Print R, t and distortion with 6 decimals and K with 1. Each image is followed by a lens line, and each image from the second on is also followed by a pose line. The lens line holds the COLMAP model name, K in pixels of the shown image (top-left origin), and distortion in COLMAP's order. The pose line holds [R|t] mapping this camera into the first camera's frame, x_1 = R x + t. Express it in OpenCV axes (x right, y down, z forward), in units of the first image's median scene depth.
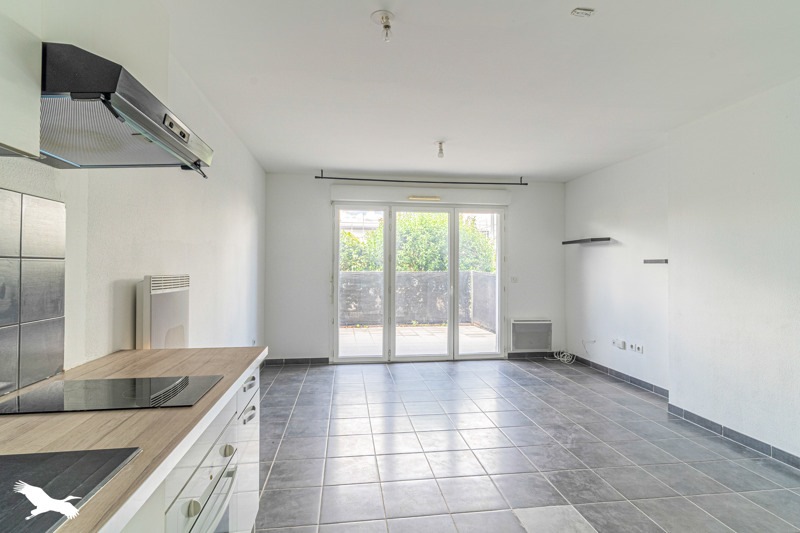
lens RADIAL K [[390.8, 0, 400.0], [0, 390.8, 266.5], [0, 0, 1]] dist [0.002724, 0.000400]
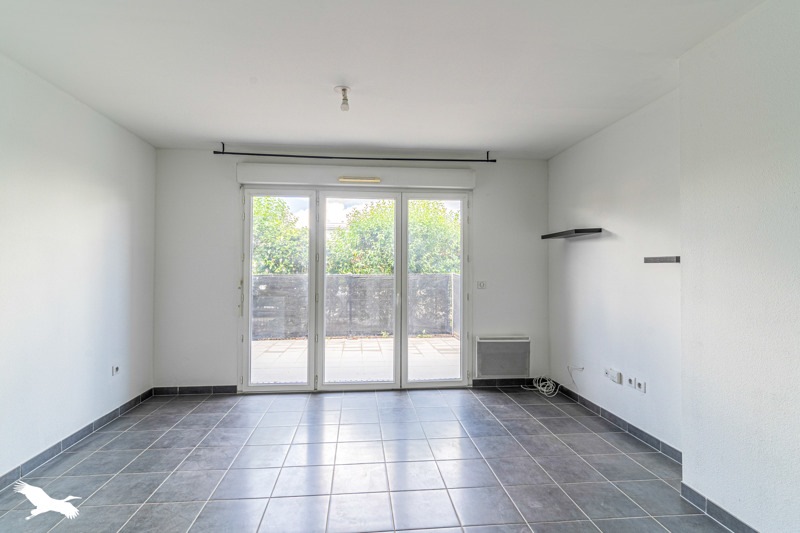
lens RADIAL K [[390.8, 0, 400.0], [0, 390.8, 266.5], [0, 0, 1]] dist [0.002724, 0.000400]
pose [[0.999344, -0.000821, -0.036204, 0.170238], [0.000591, 0.999980, -0.006371, 0.001865], [0.036209, 0.006345, 0.999324, 0.233648]]
